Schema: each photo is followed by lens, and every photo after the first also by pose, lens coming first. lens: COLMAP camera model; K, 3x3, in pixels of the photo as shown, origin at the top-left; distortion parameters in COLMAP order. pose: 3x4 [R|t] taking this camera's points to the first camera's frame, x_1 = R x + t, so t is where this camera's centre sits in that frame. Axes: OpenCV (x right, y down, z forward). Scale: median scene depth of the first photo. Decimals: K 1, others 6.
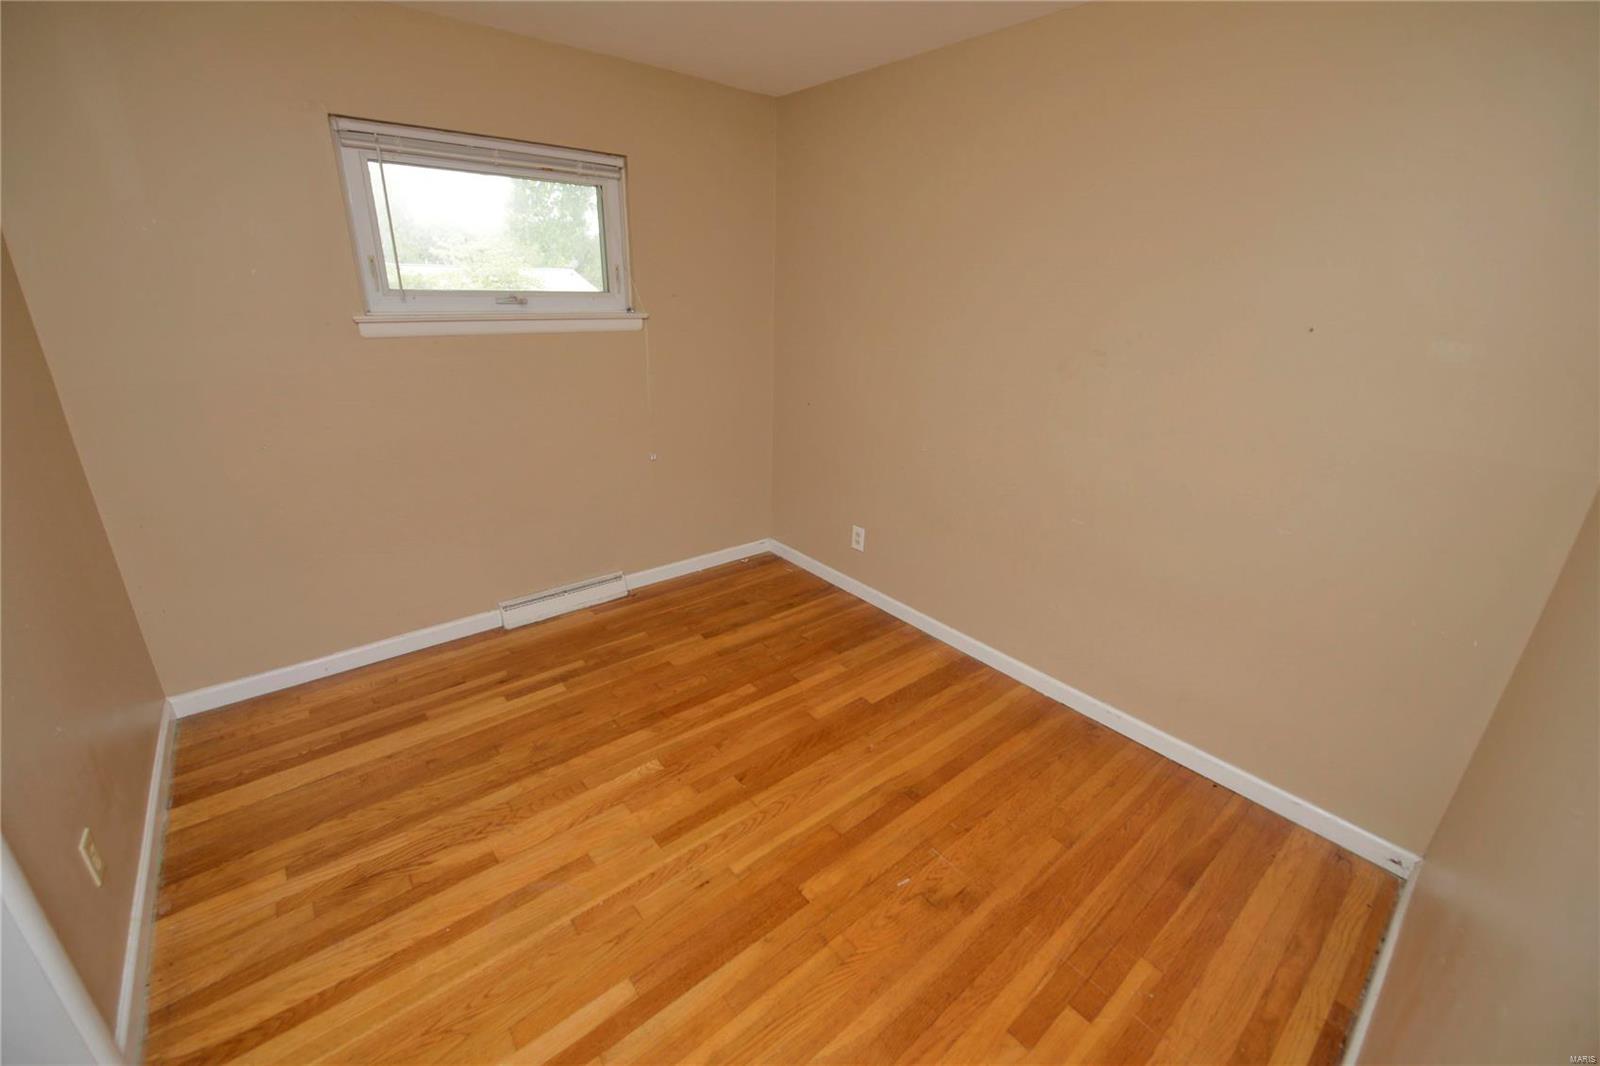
lens RADIAL K [[636.3, 0, 796.4], [0, 636.3, 522.6], [0, 0, 1]] dist [-0.016457, -0.002831]
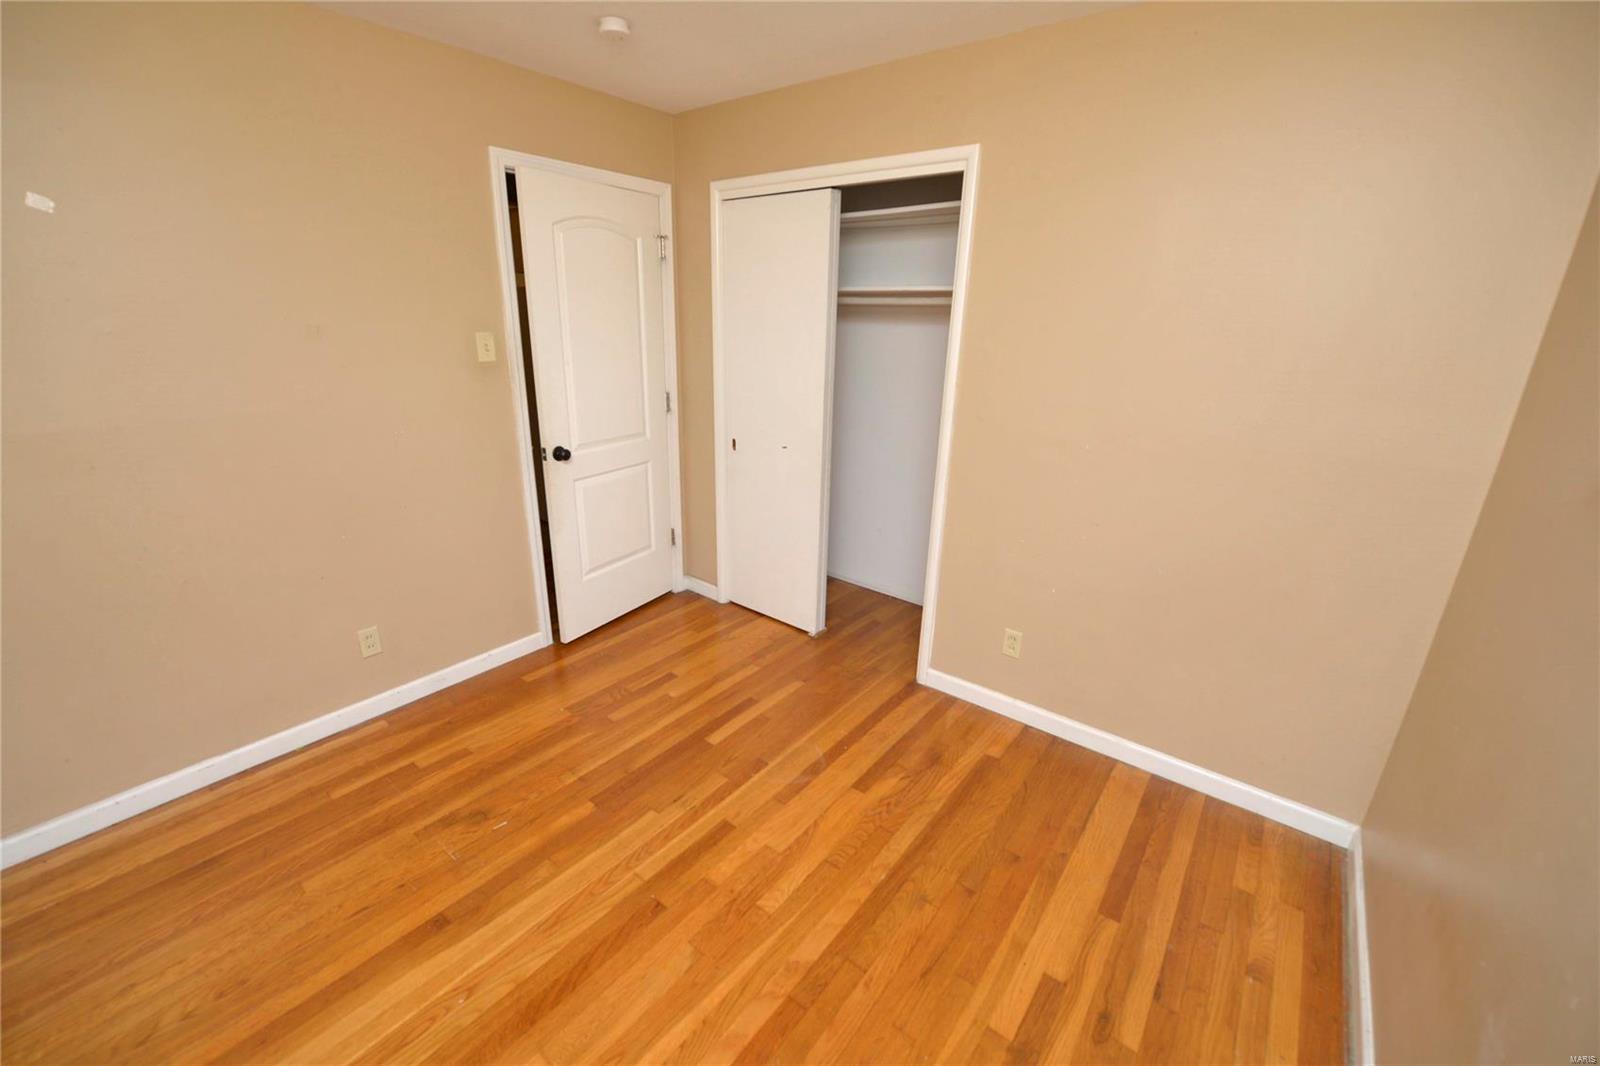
lens RADIAL K [[636.3, 0, 796.4], [0, 636.3, 522.6], [0, 0, 1]] dist [-0.016457, -0.002831]
pose [[-0.976442, 0.019375, -0.214909, -0.094330], [-0.118312, 0.784832, 0.608310, -0.496020], [0.180453, 0.619405, -0.764051, 1.323613]]
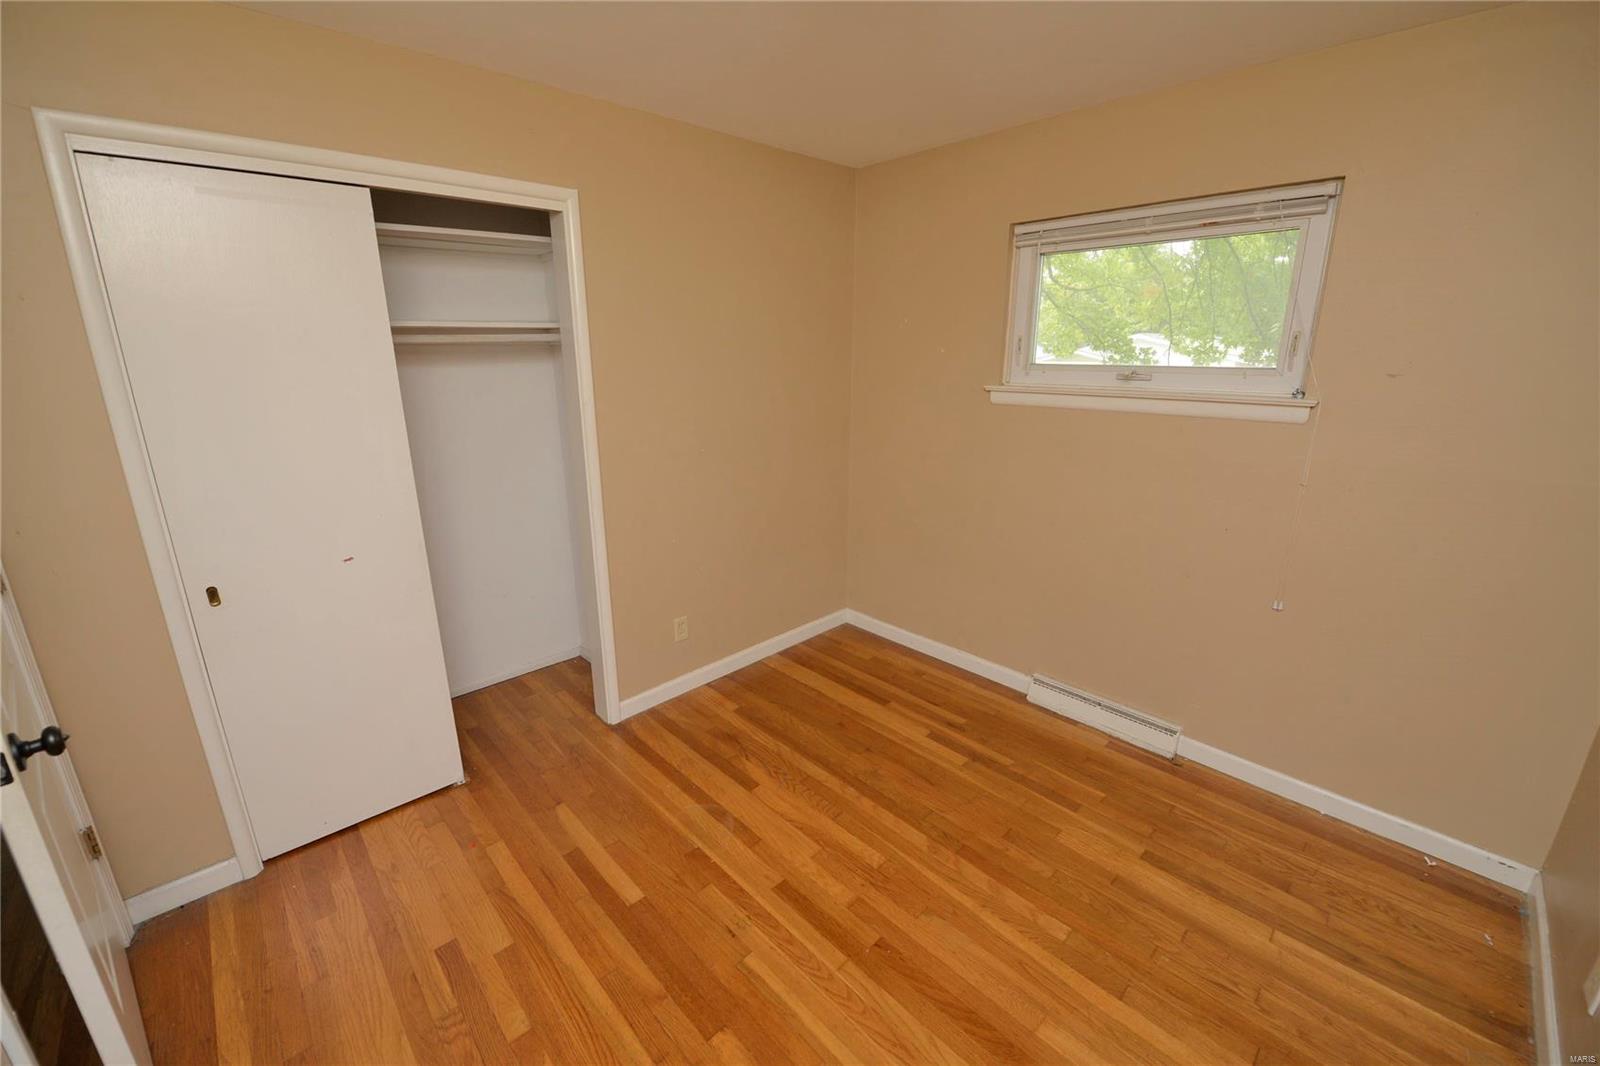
lens RADIAL K [[636.3, 0, 796.4], [0, 636.3, 522.6], [0, 0, 1]] dist [-0.016457, -0.002831]
pose [[0.070144, 0.238815, -0.968528, 0.552712], [-0.338256, 0.919090, 0.202127, -0.221610], [0.938436, 0.313433, 0.145250, 0.598741]]
